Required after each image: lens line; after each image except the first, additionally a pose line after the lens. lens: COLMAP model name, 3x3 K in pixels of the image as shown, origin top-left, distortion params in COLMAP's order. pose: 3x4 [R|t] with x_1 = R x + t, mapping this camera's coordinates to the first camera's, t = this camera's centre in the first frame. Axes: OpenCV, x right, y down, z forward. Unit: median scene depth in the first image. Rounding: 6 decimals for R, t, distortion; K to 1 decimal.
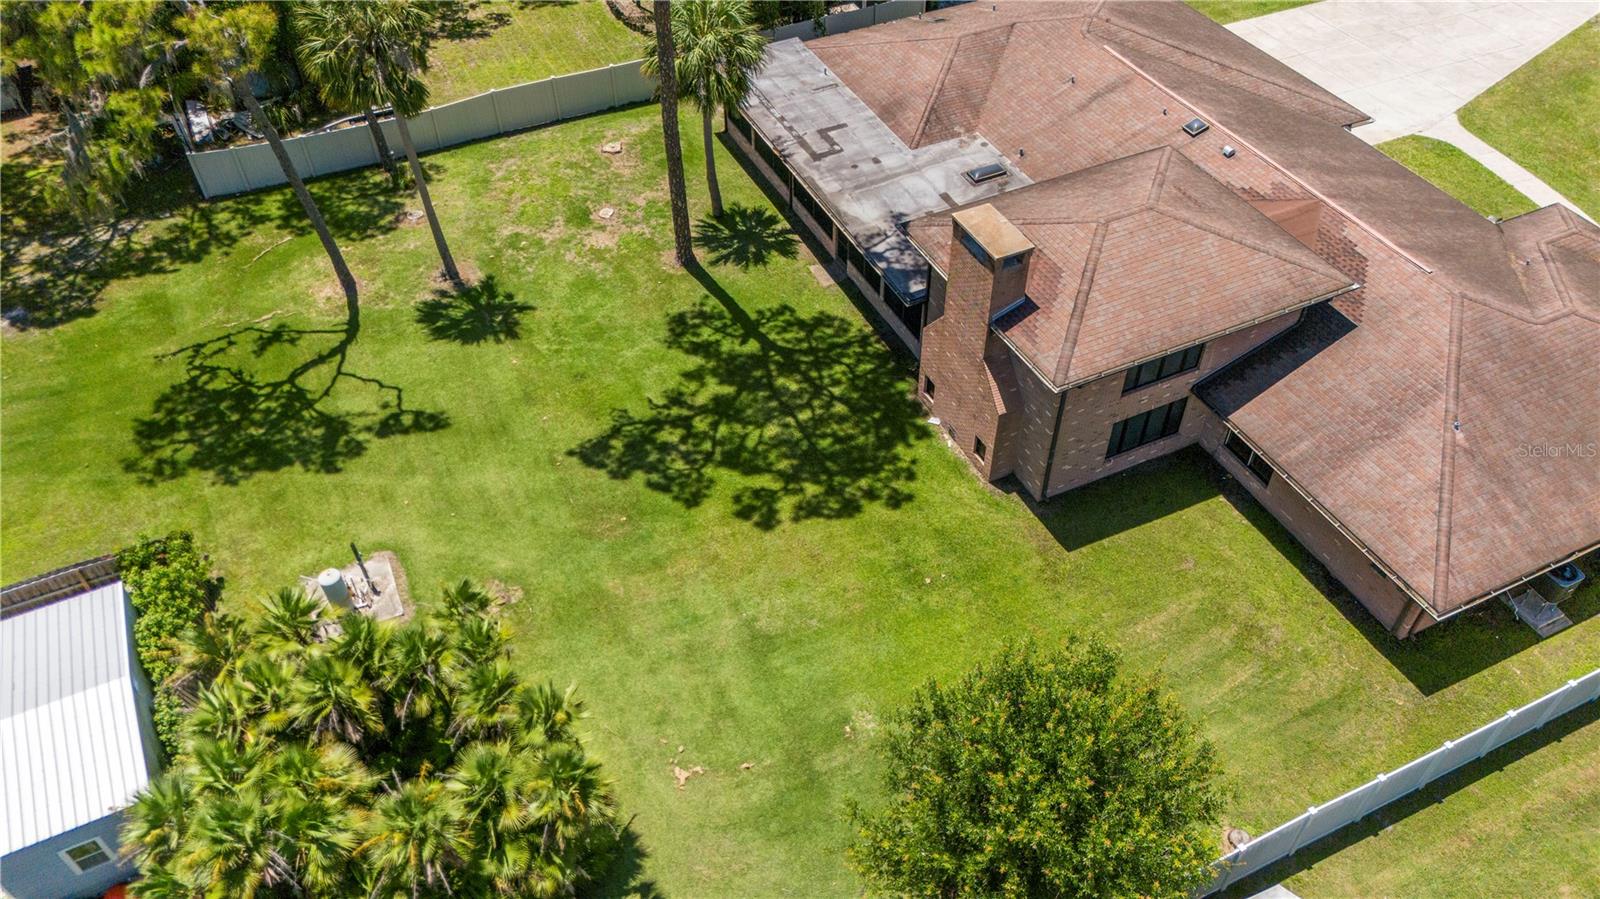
lens RADIAL K [[1174.7, 0, 795.3], [0, 1174.7, 489.2], [0, 0, 1]] dist [0.080527, -0.069111]
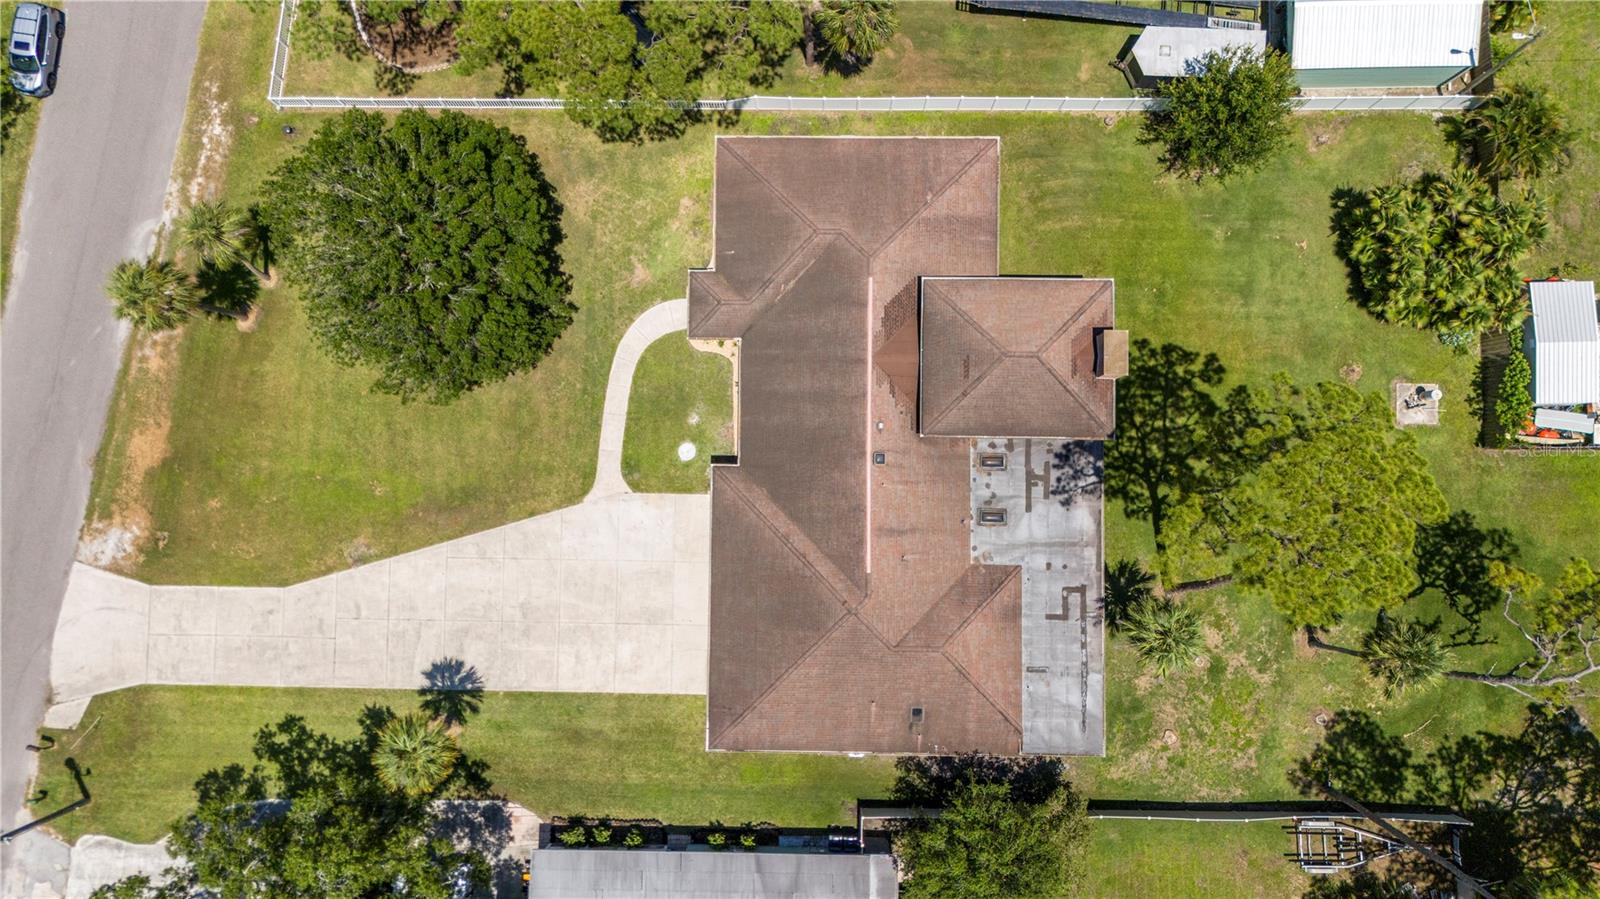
lens RADIAL K [[1174.7, 0, 795.3], [0, 1174.7, 489.2], [0, 0, 1]] dist [0.080527, -0.069111]
pose [[-0.897791, -0.438541, 0.040665, 0.358849], [0.323742, -0.594520, 0.736028, -1.508148], [-0.298602, 0.673964, 0.675729, 0.027608]]
